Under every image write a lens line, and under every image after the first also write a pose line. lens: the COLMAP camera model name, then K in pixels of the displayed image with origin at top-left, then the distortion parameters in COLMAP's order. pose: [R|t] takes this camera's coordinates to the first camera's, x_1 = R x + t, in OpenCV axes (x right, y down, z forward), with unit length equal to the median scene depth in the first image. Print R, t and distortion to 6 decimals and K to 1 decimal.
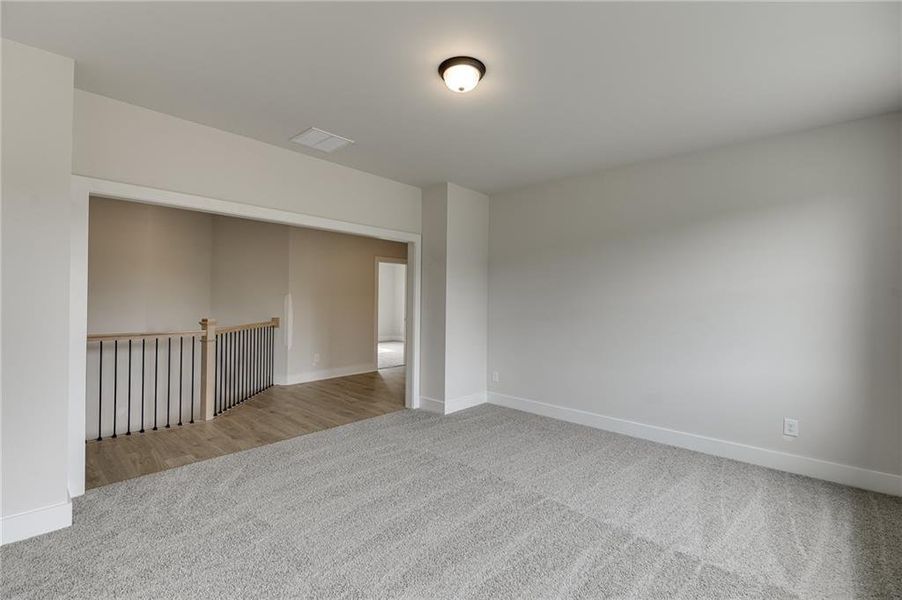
lens RADIAL K [[403.5, 0, 451.0], [0, 403.5, 300.0], [0, 0, 1]] dist [0.013108, -0.000961]
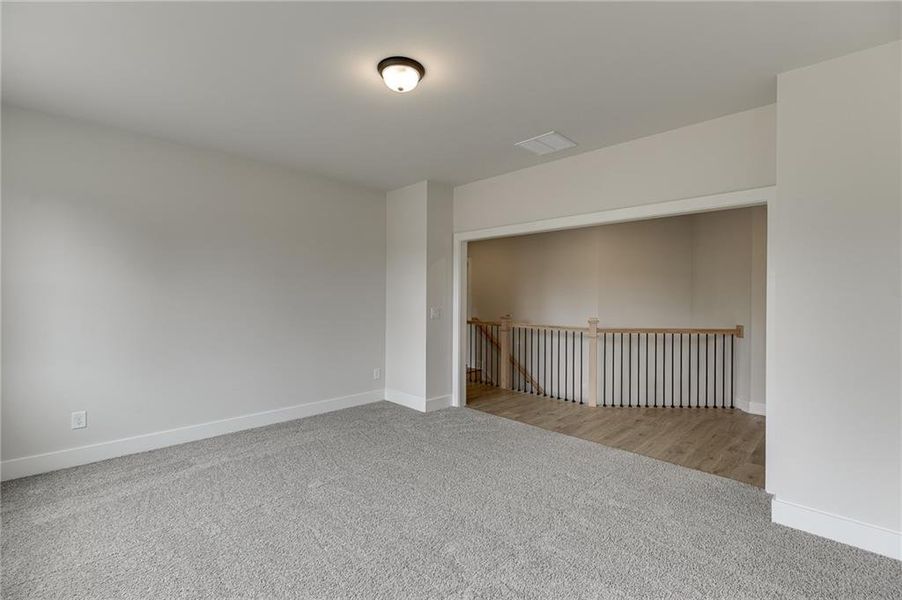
lens RADIAL K [[403.5, 0, 451.0], [0, 403.5, 300.0], [0, 0, 1]] dist [0.013108, -0.000961]
pose [[-0.052580, -0.008190, -0.998583, 0.647209], [-0.005722, 0.999952, -0.007900, 0.006611], [0.998600, 0.005299, -0.052625, 0.748571]]
